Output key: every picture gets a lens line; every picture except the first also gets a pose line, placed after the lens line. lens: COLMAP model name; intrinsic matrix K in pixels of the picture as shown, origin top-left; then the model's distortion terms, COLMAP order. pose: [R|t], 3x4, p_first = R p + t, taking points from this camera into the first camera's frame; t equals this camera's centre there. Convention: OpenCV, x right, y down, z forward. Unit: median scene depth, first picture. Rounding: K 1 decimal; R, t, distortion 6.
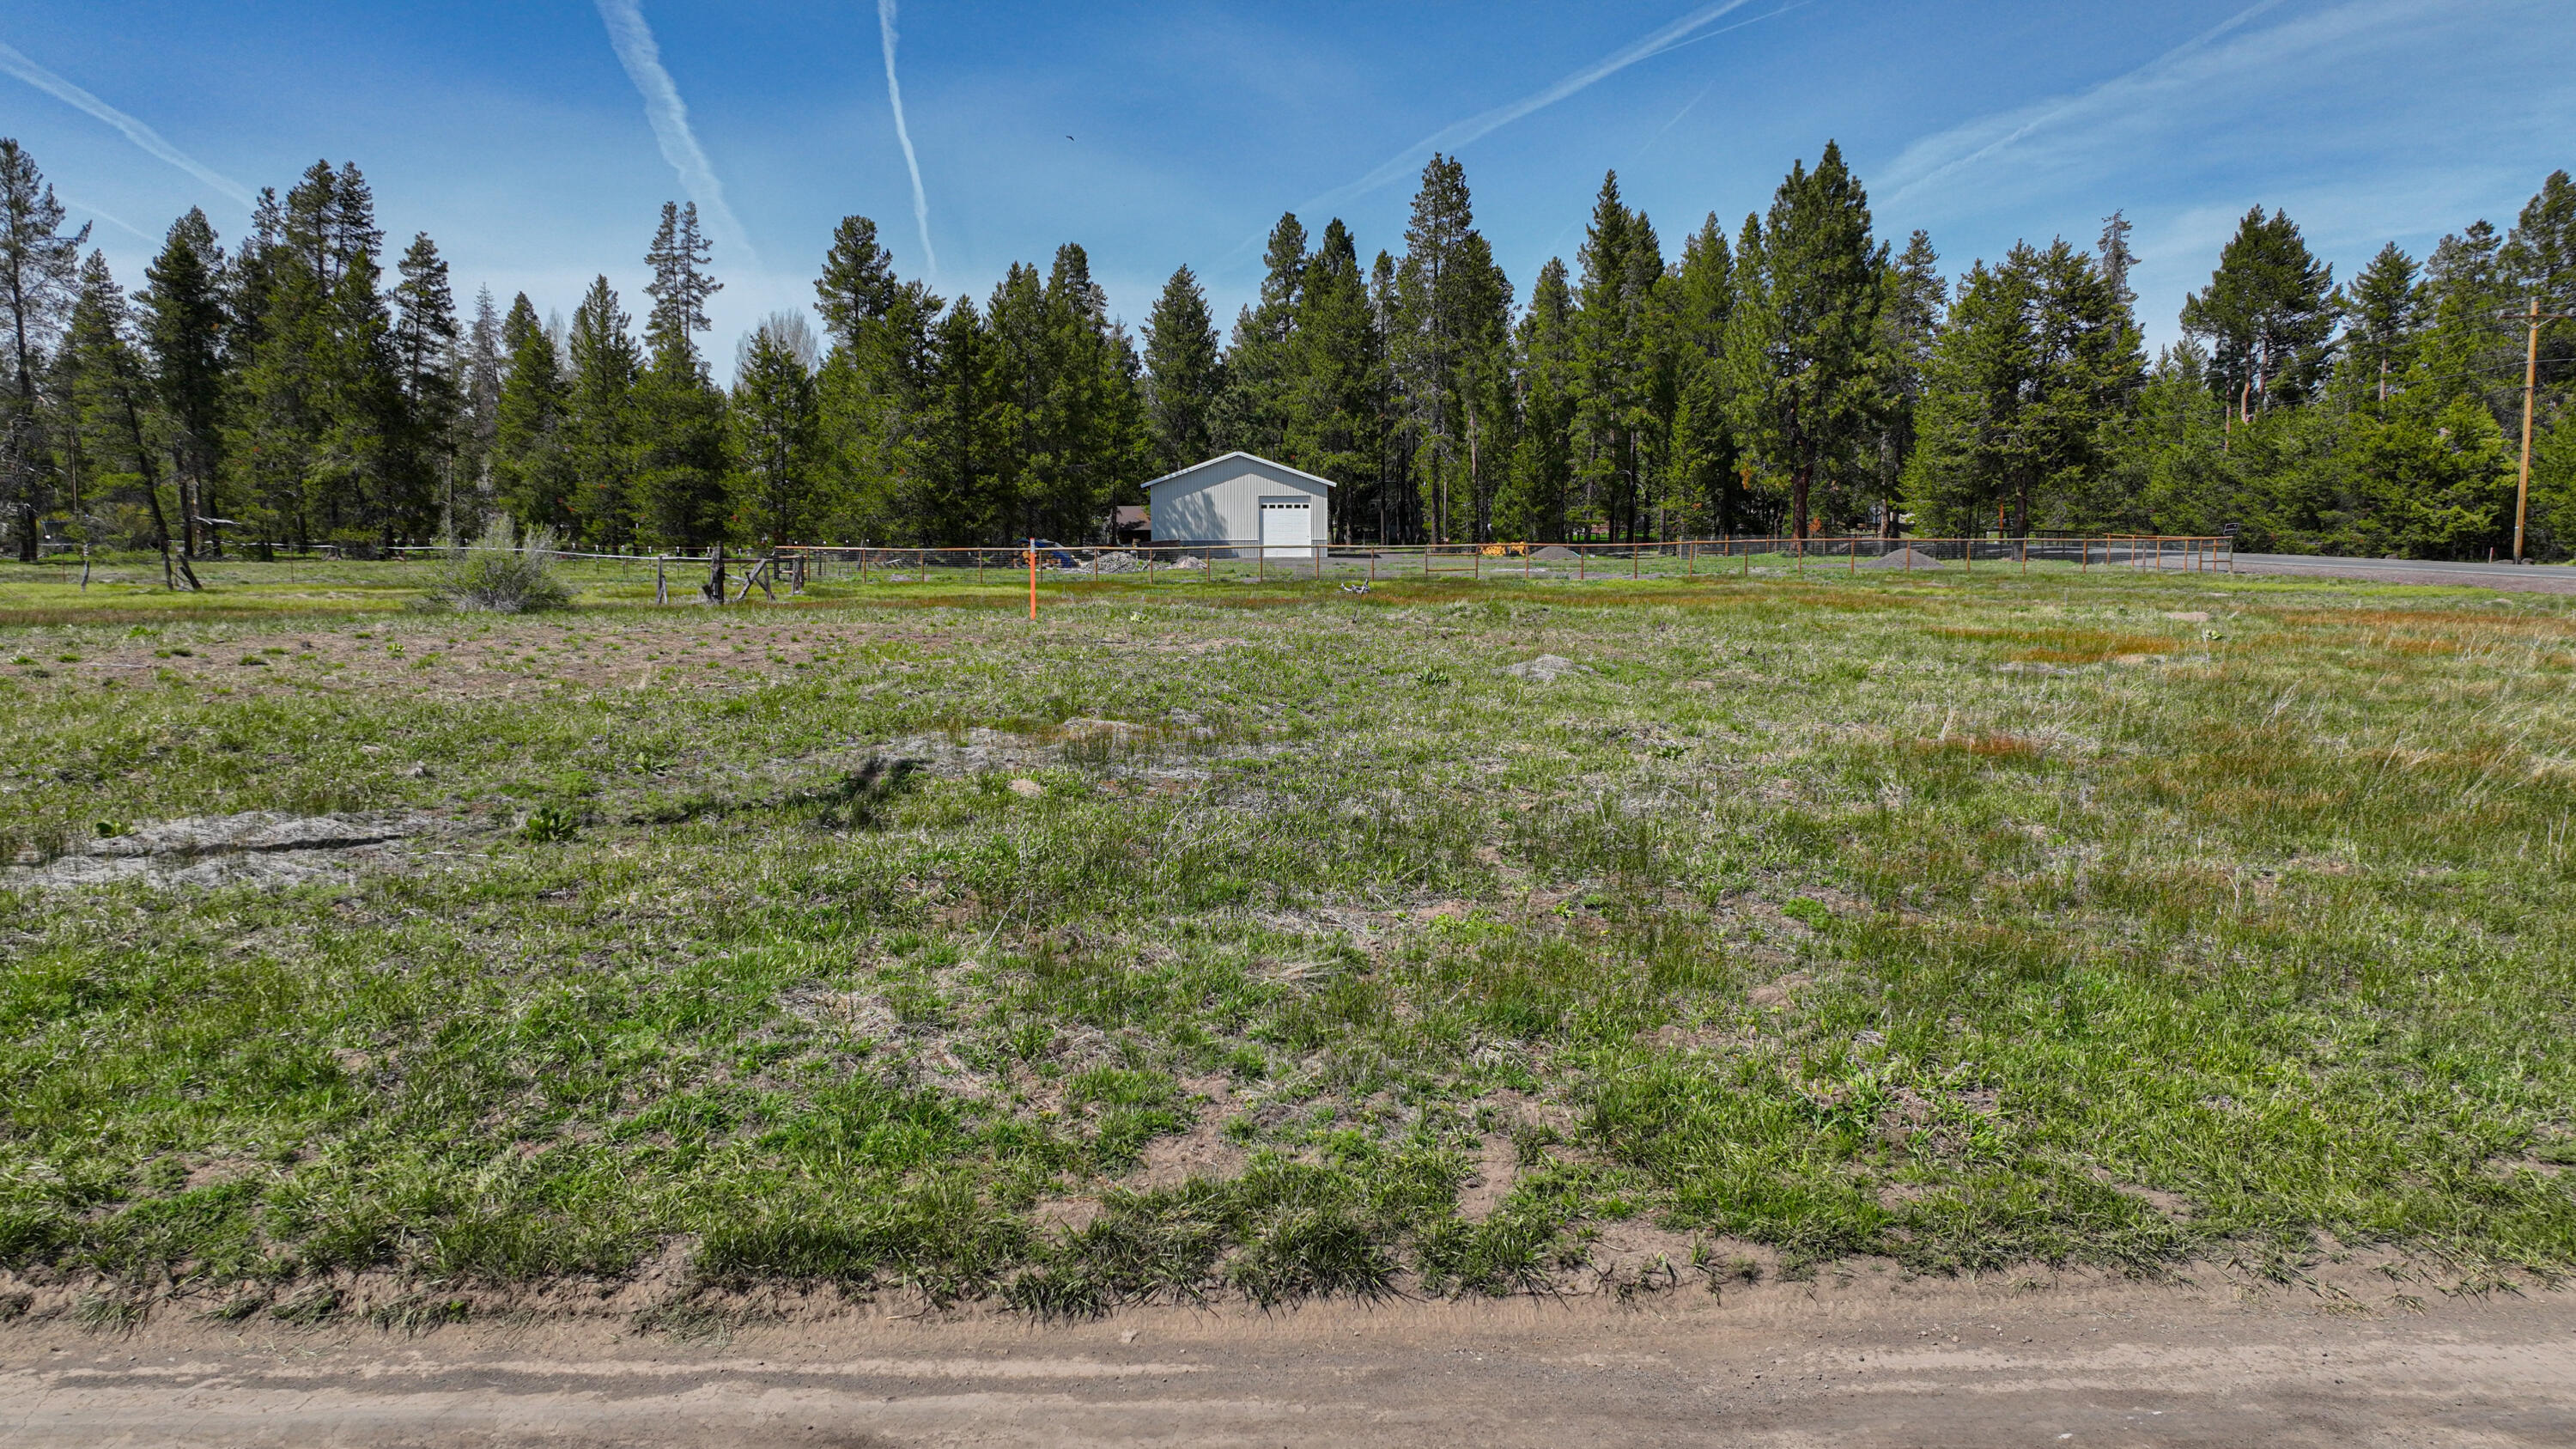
lens RADIAL K [[1827.3, 0, 1288.8], [0, 1827.3, 787.8], [0, 0, 1]] dist [0.006831, 0.009409]
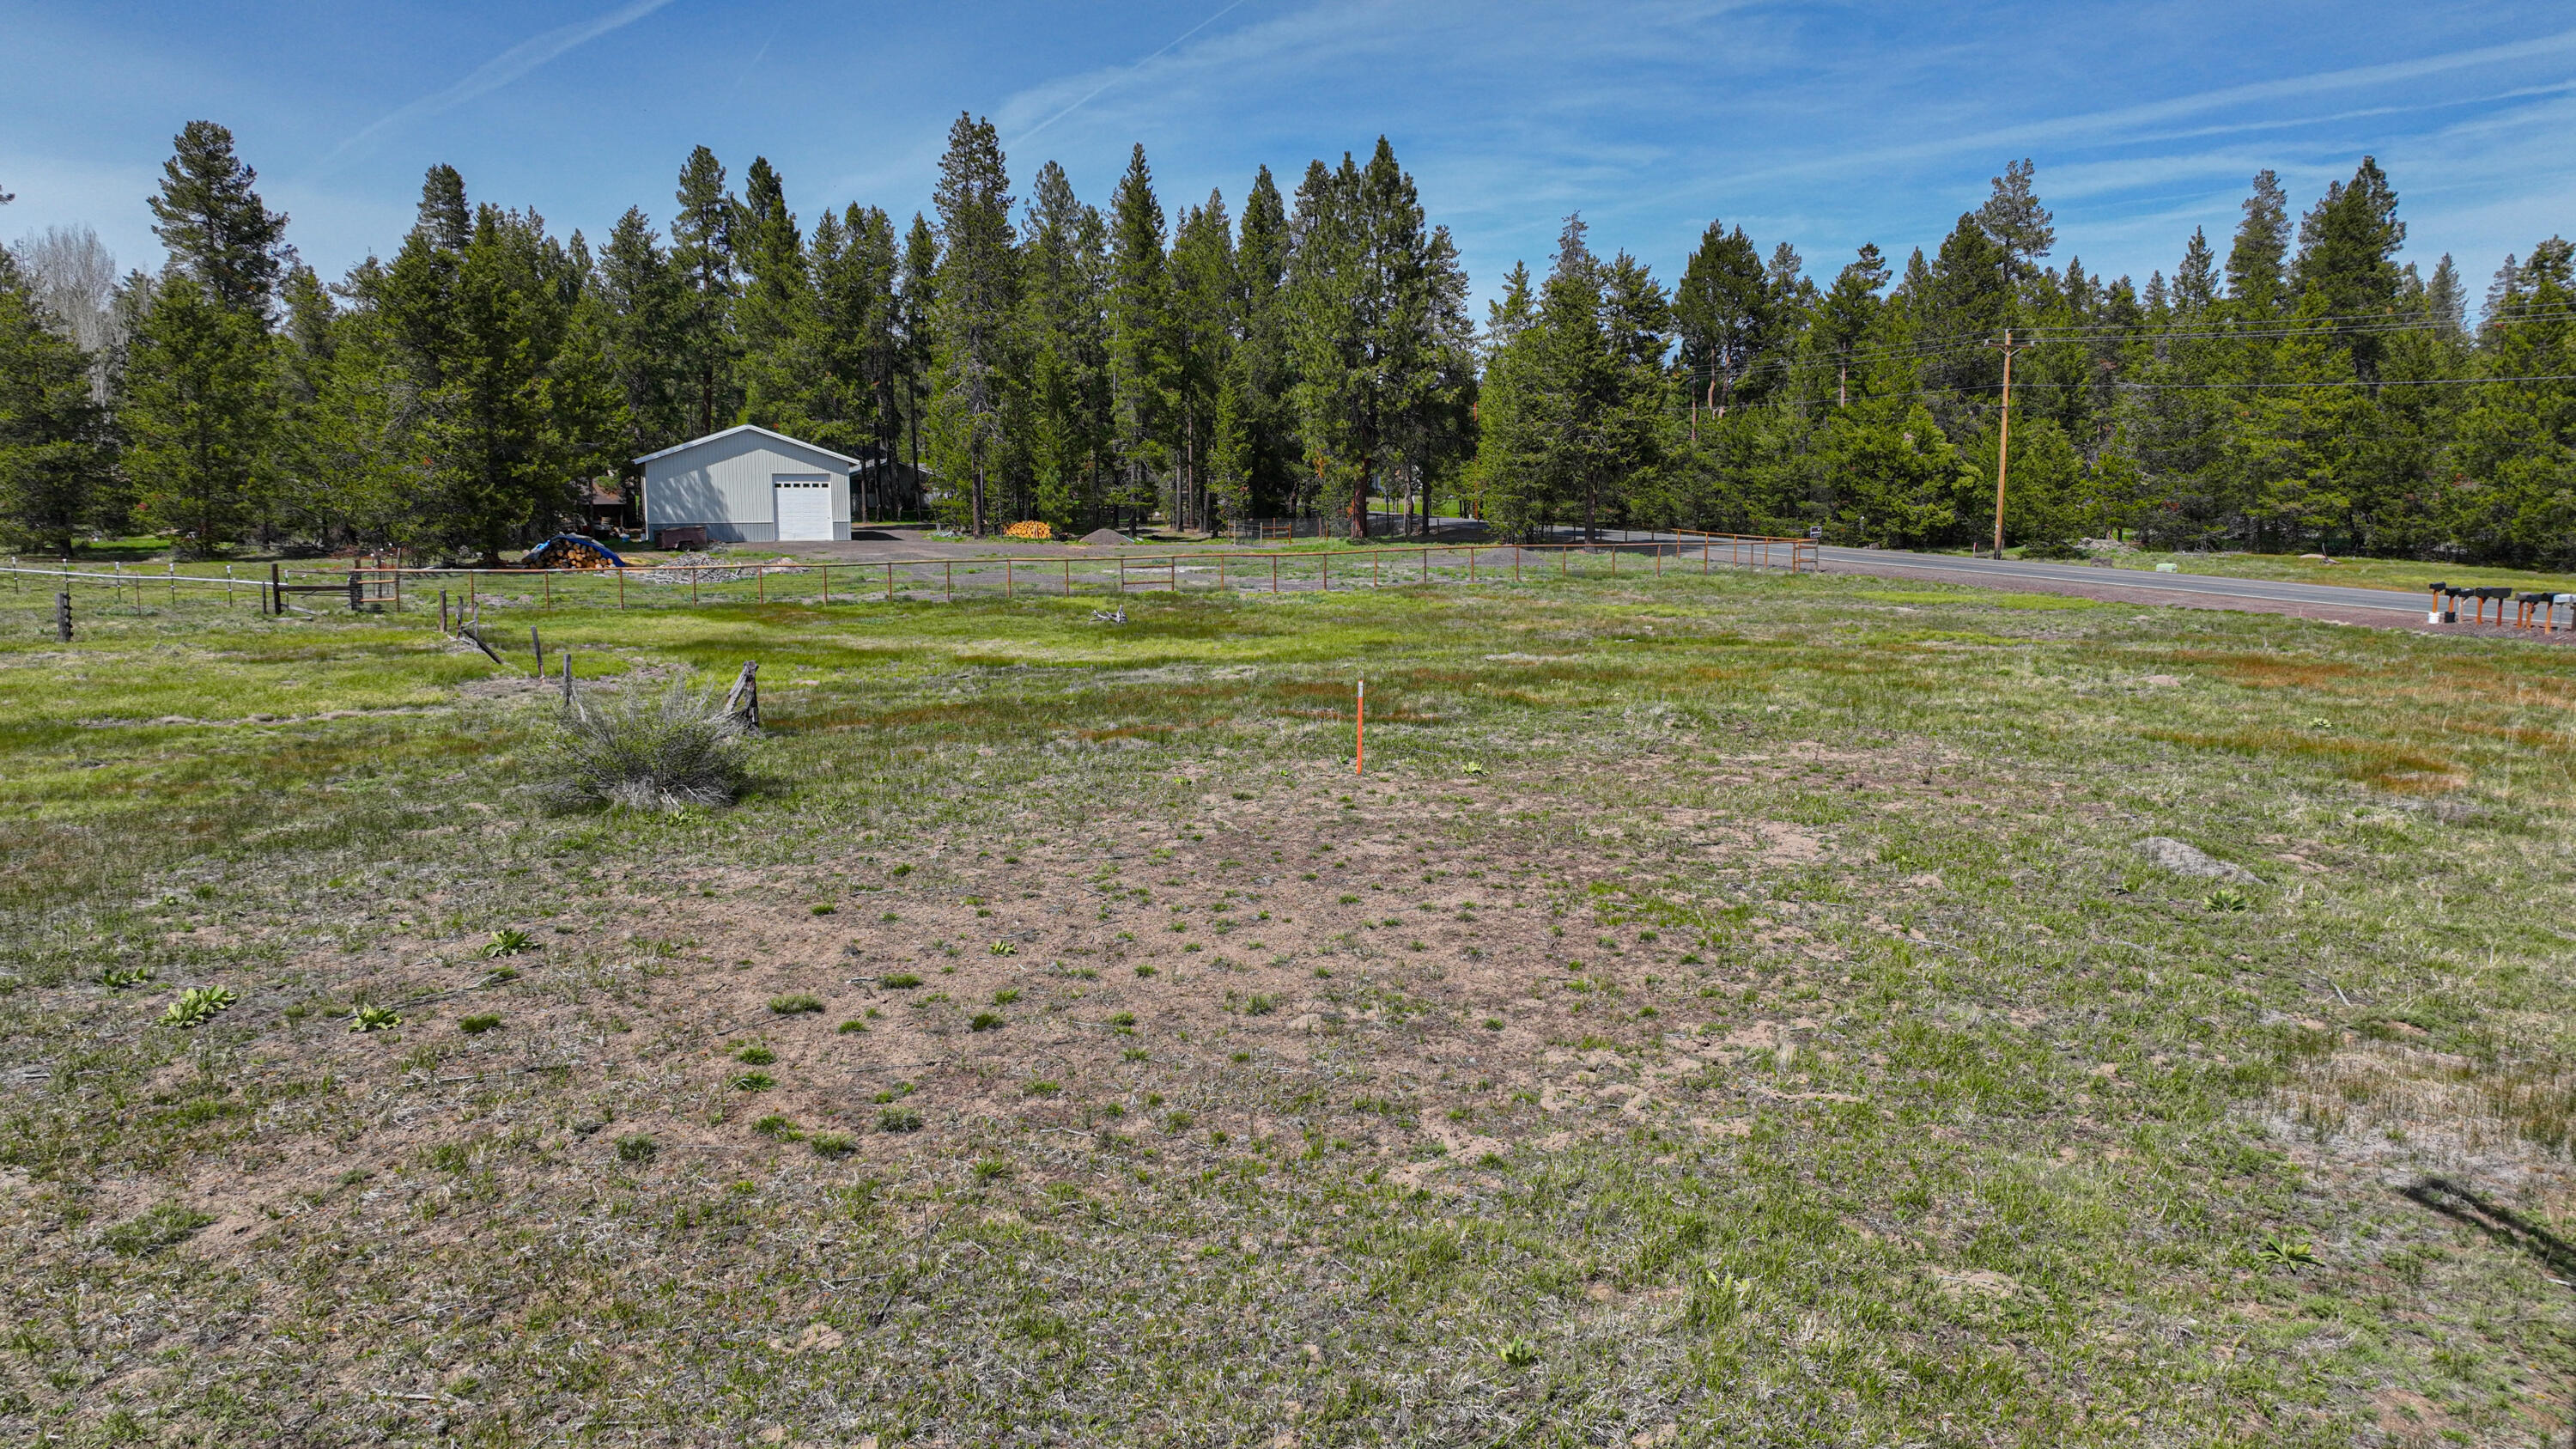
lens RADIAL K [[1836.8, 0, 1288.0], [0, 1836.8, 724.5], [0, 0, 1]] dist [0.012595, 0.007154]
pose [[0.929119, -0.045498, 0.366970, -0.142614], [0.045372, 0.998930, 0.008974, -0.038530], [-0.366986, 0.008312, 0.930189, 0.070713]]
